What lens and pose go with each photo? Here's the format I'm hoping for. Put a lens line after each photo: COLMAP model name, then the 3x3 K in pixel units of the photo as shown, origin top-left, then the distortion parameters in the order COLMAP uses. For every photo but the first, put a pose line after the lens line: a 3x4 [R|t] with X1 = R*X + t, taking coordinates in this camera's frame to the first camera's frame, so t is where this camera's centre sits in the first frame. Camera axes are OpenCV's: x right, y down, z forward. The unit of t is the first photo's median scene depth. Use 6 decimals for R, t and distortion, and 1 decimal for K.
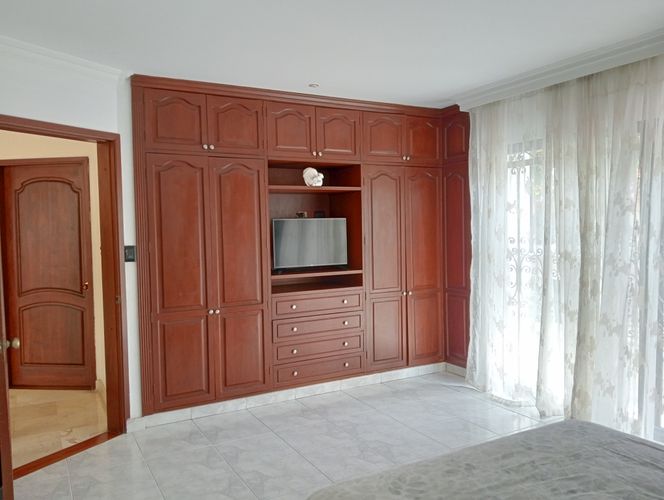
lens RADIAL K [[535.3, 0, 335.2], [0, 535.3, 249.0], [0, 0, 1]] dist [0.098446, -0.208913]
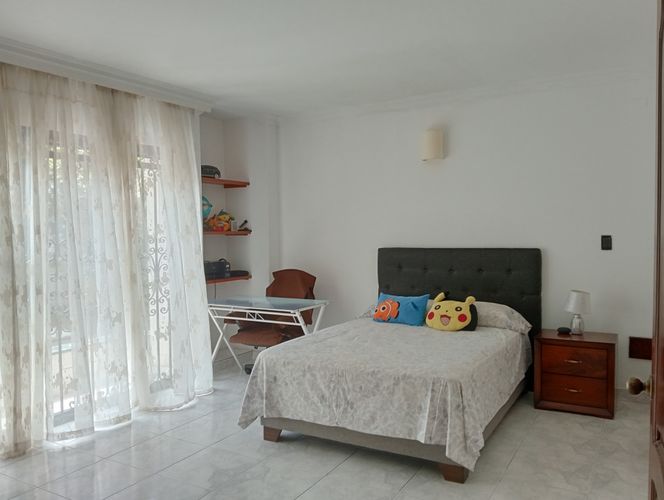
lens RADIAL K [[535.3, 0, 335.2], [0, 535.3, 249.0], [0, 0, 1]] dist [0.098446, -0.208913]
pose [[-0.491863, -0.009993, 0.870615, -0.713781], [0.063075, 0.996898, 0.047078, -0.024381], [-0.868385, 0.078069, -0.489707, 1.189430]]
